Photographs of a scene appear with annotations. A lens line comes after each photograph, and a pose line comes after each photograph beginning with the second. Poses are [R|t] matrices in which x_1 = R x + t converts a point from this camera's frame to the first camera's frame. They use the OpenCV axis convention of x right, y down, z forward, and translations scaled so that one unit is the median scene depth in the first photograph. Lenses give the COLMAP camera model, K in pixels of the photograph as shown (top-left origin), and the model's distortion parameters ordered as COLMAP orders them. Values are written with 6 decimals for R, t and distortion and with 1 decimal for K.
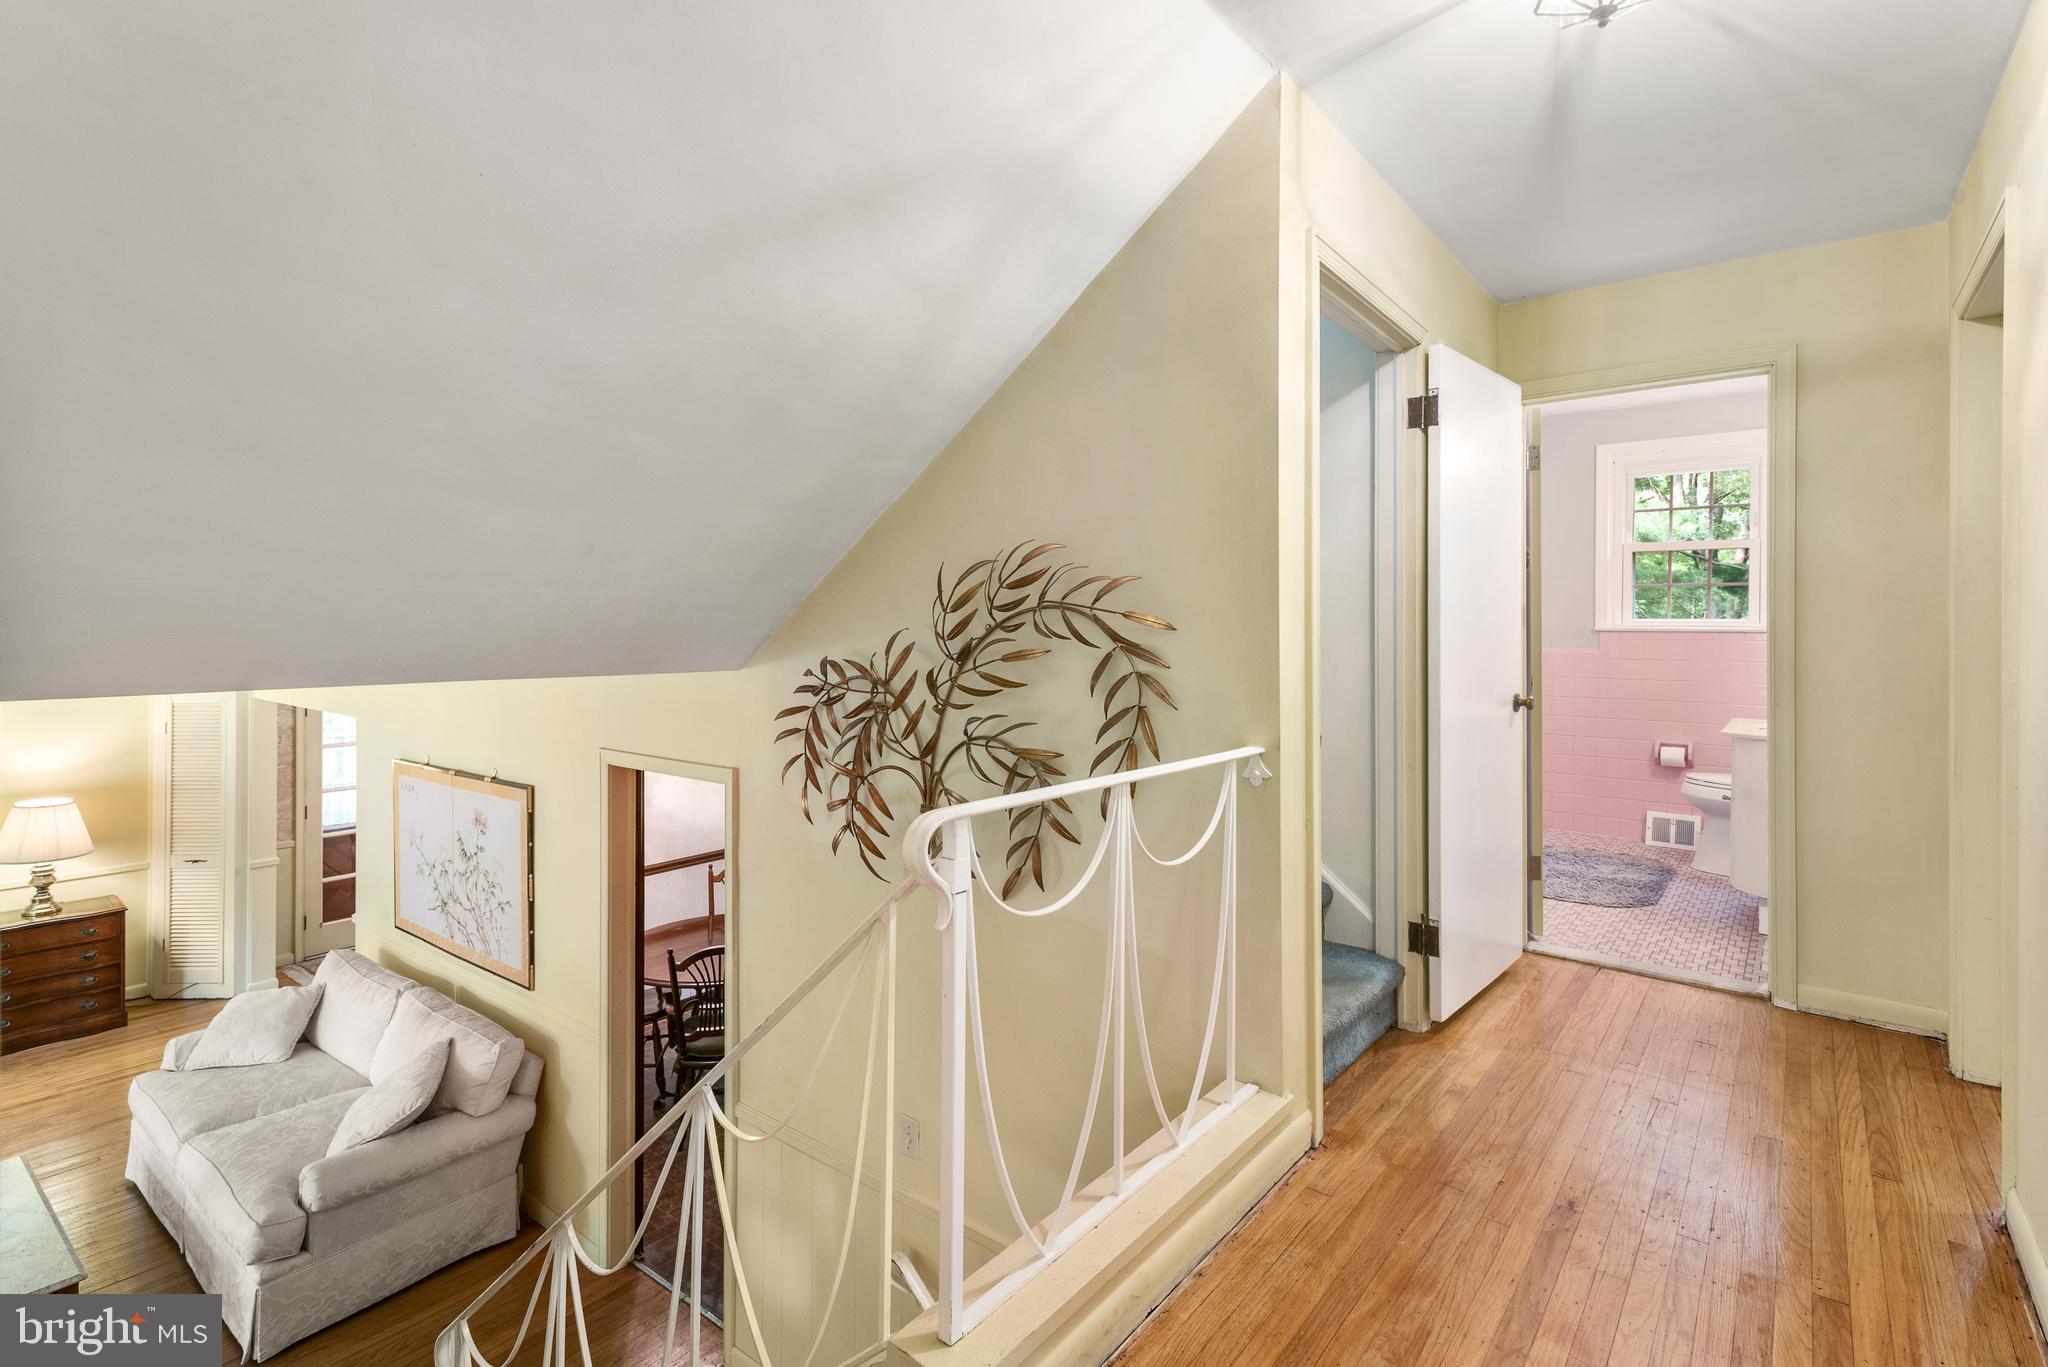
lens RADIAL K [[986.0, 0, 1028.4], [0, 986.0, 632.6], [0, 0, 1]] dist [0.002243, 0.000659]
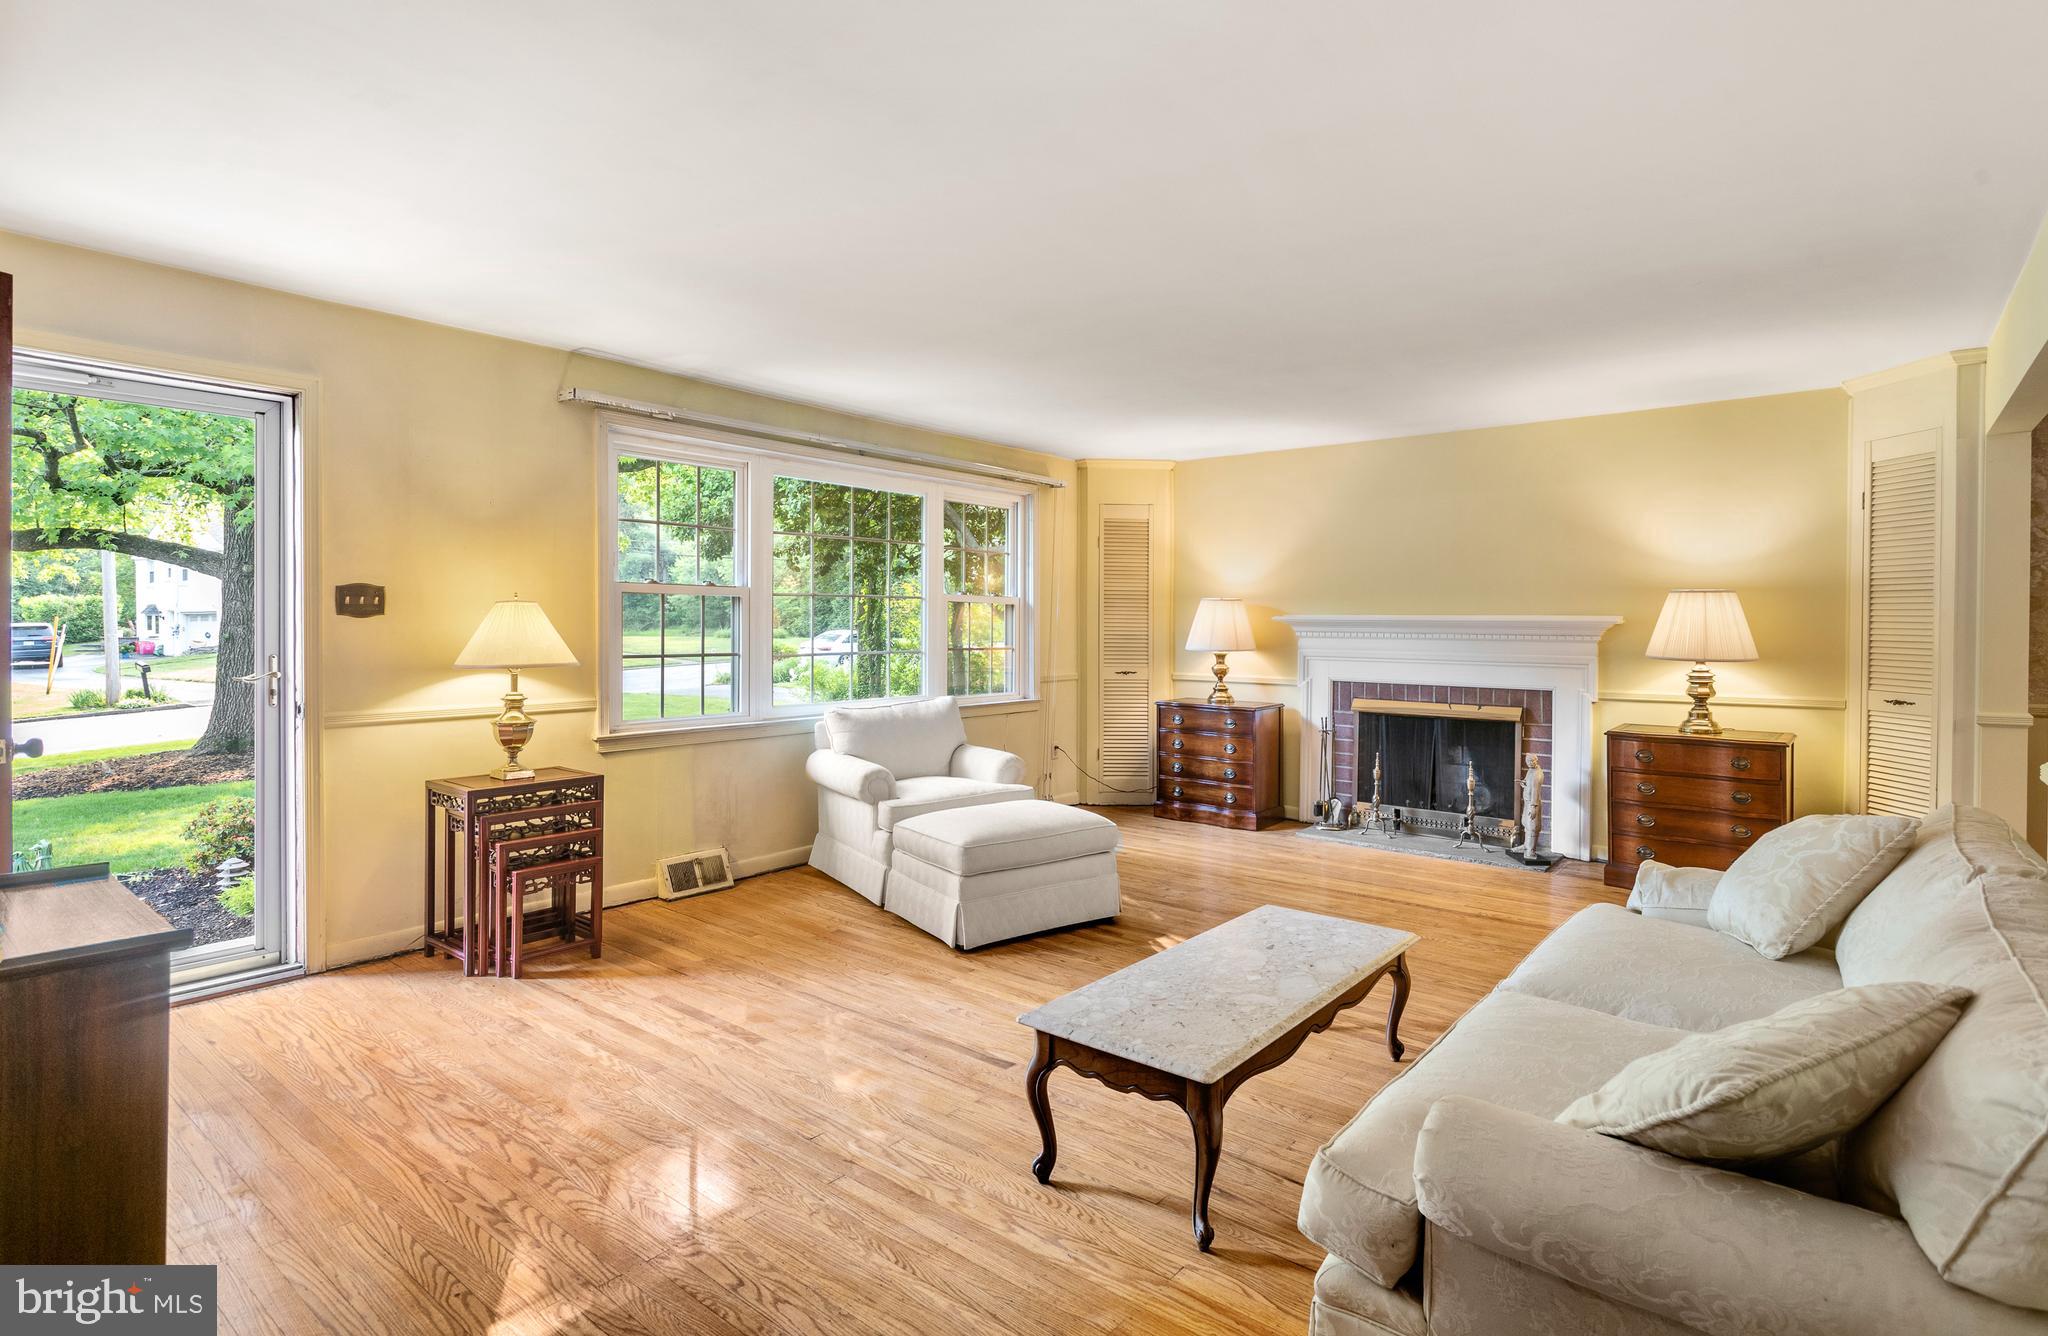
lens RADIAL K [[1008.0, 0, 1031.3], [0, 1008.0, 632.1], [0, 0, 1]] dist [-0.001563, -0.000121]
pose [[-0.016642, 0.006361, -0.999841, -0.204657], [-0.002470, 0.999976, 0.006403, 0.222071], [0.999858, 0.002577, -0.016626, 0.531528]]
